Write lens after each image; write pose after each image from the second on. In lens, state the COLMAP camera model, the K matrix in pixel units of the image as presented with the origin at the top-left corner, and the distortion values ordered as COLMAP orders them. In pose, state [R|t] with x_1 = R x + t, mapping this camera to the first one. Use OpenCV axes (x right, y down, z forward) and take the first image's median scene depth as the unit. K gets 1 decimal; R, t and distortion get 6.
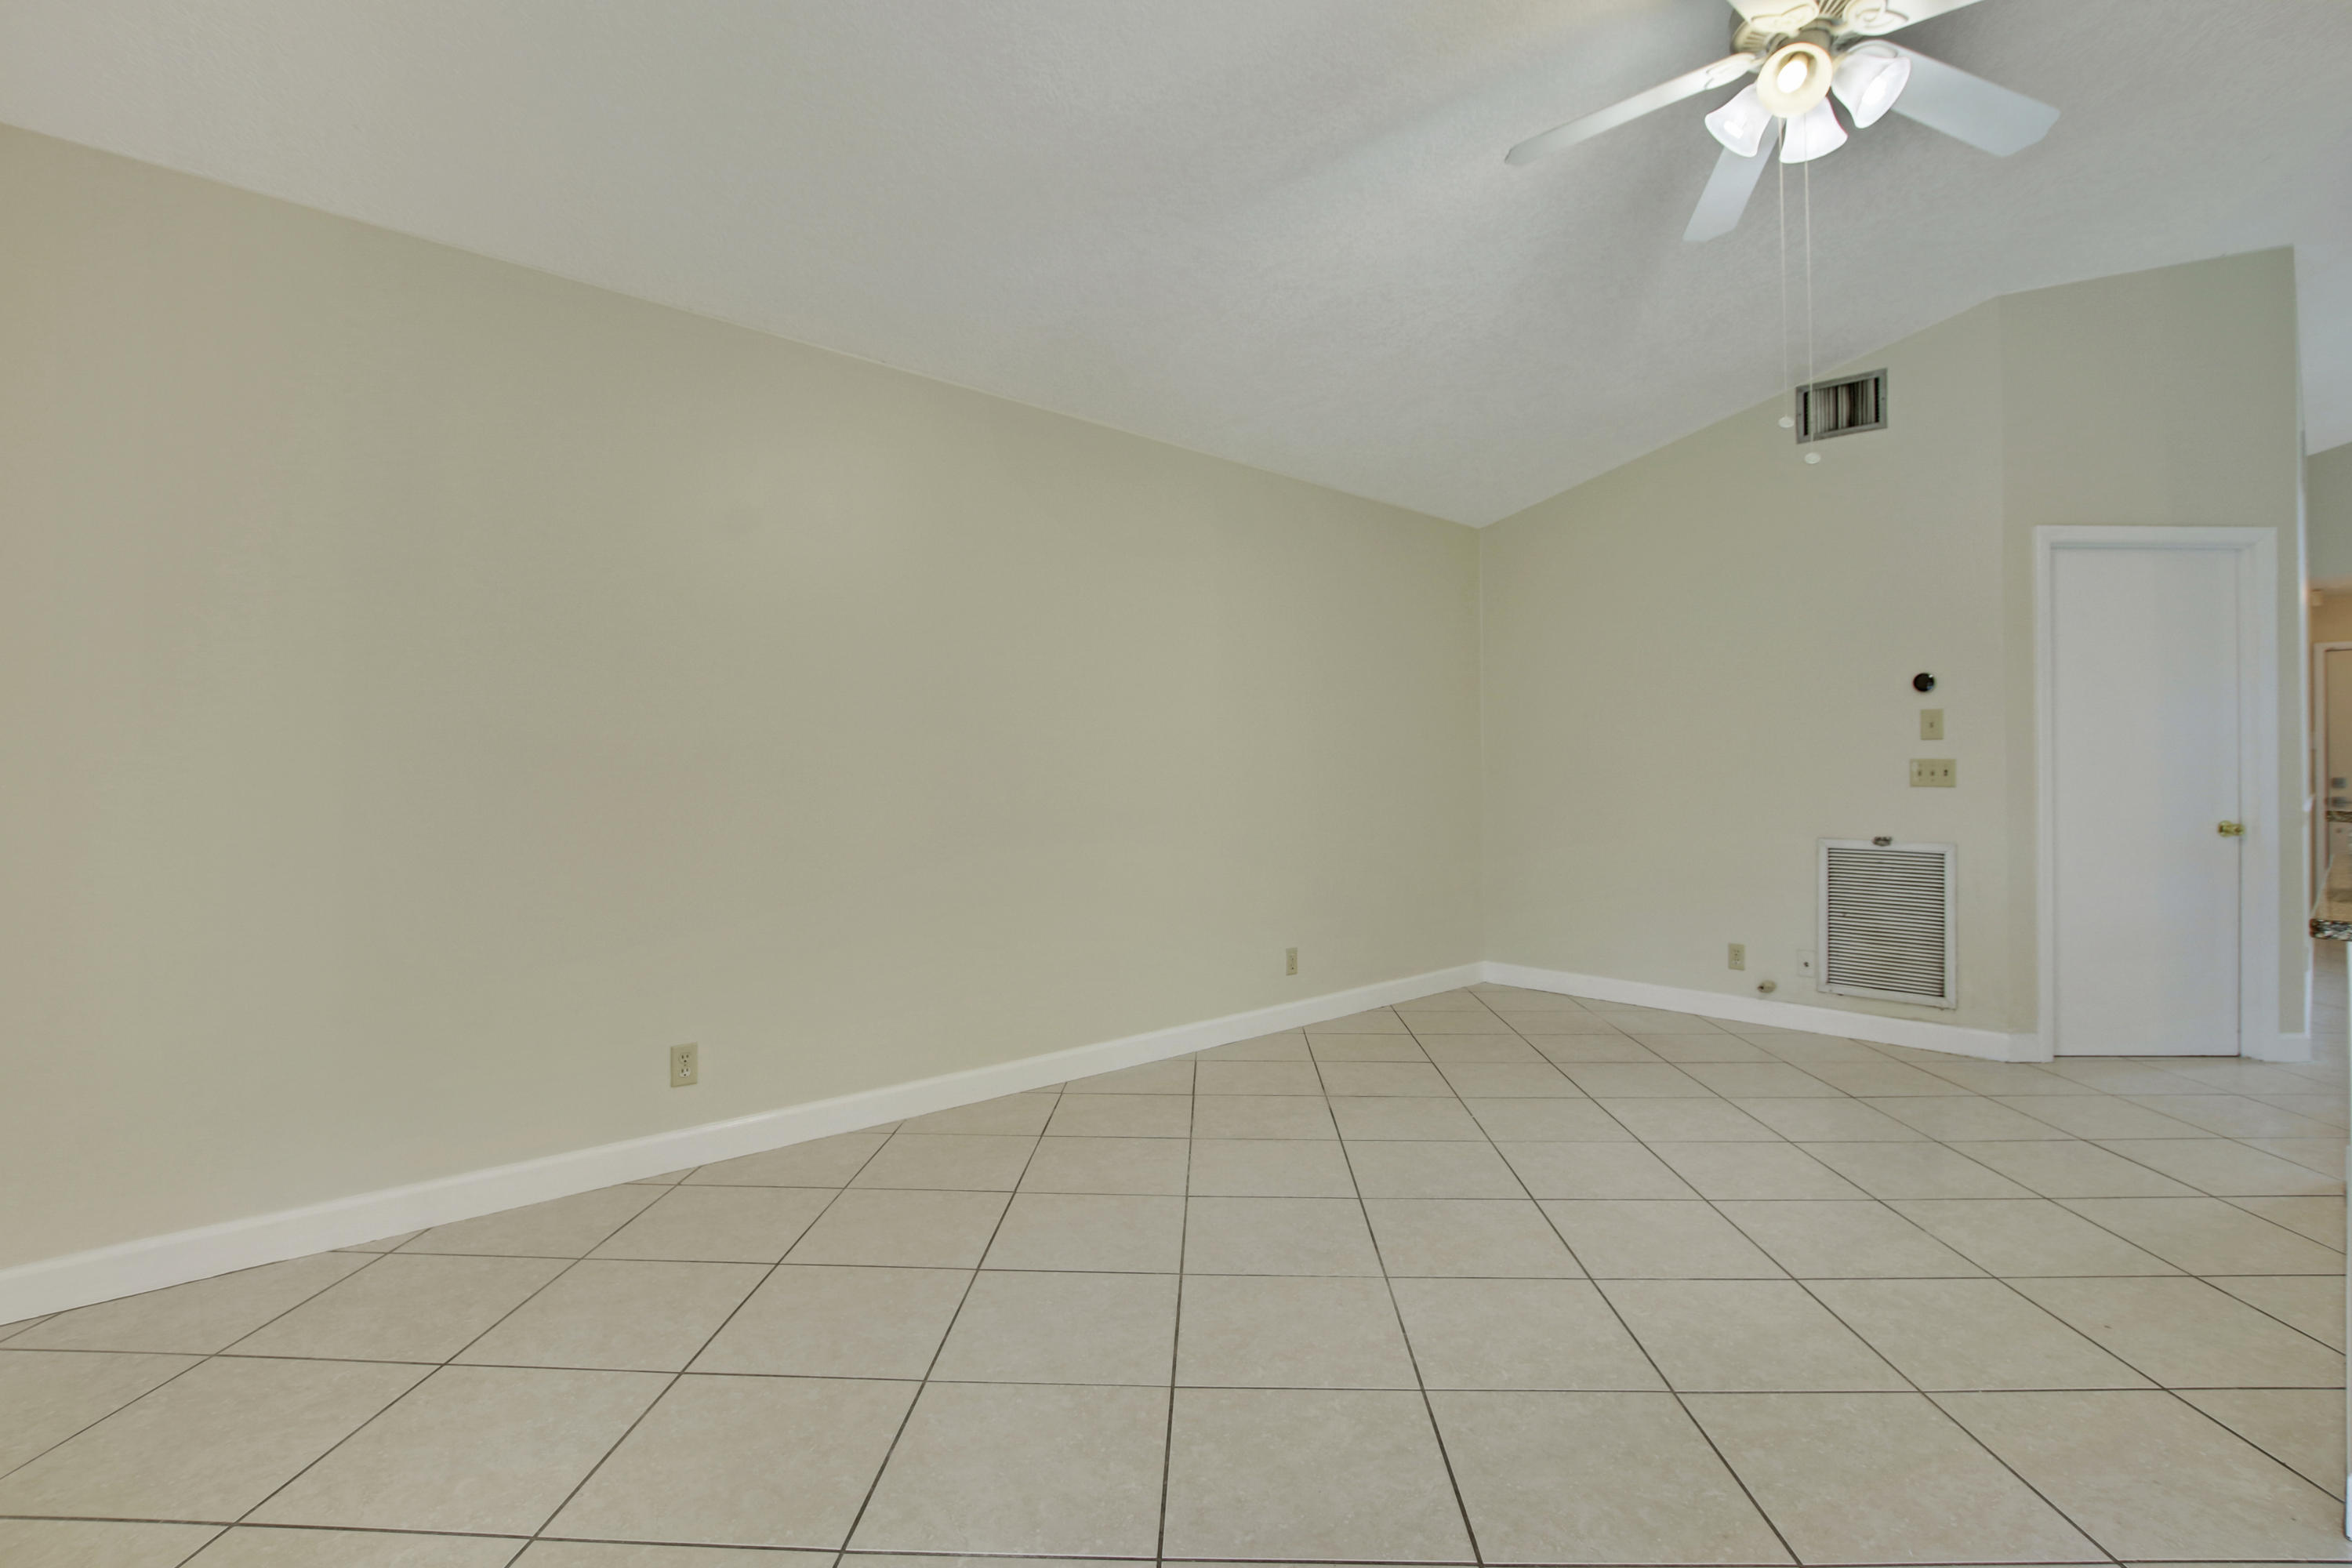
lens RADIAL K [[1088.9, 0, 1203.3], [0, 1088.9, 738.9], [0, 0, 1]] dist [-0.006946, -0.000265]
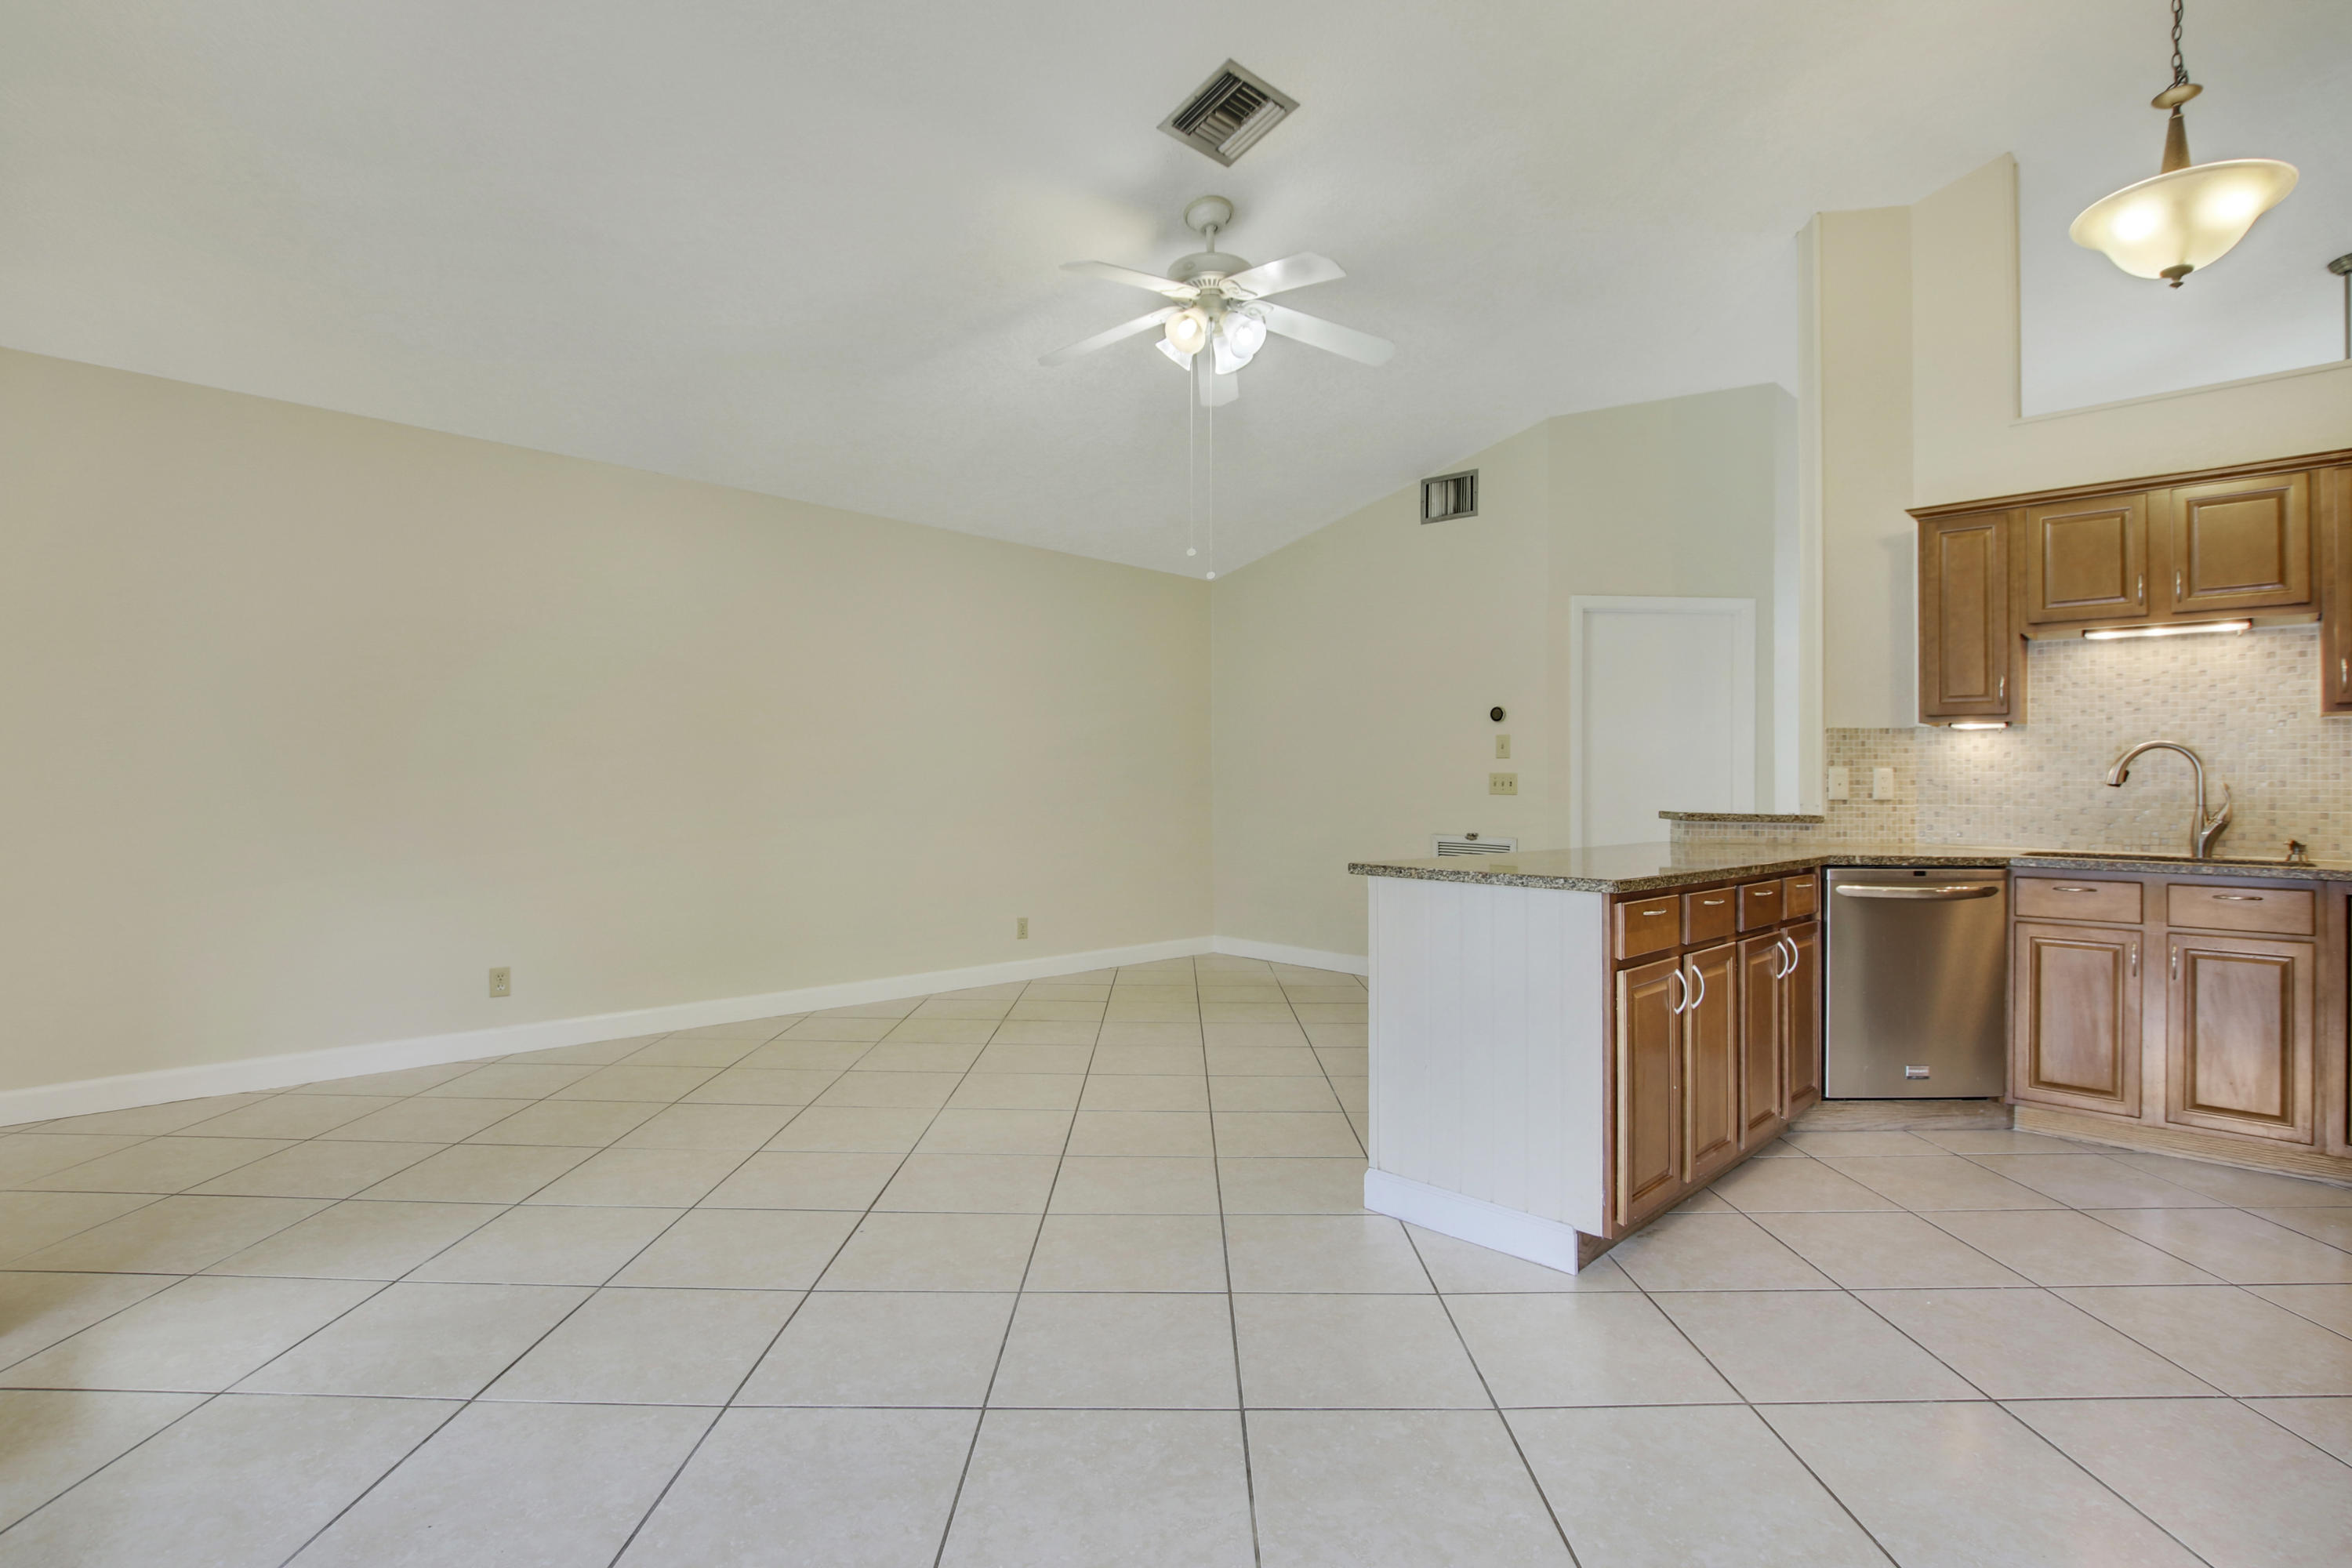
lens RADIAL K [[1088.9, 0, 1190.0], [0, 1088.9, 774.5], [0, 0, 1]] dist [-0.006946, -0.000265]
pose [[0.999743, 0.009043, 0.020781, 0.264965], [-0.009519, 0.999693, 0.022891, -0.006135], [-0.020568, -0.023083, 0.999522, -0.287751]]
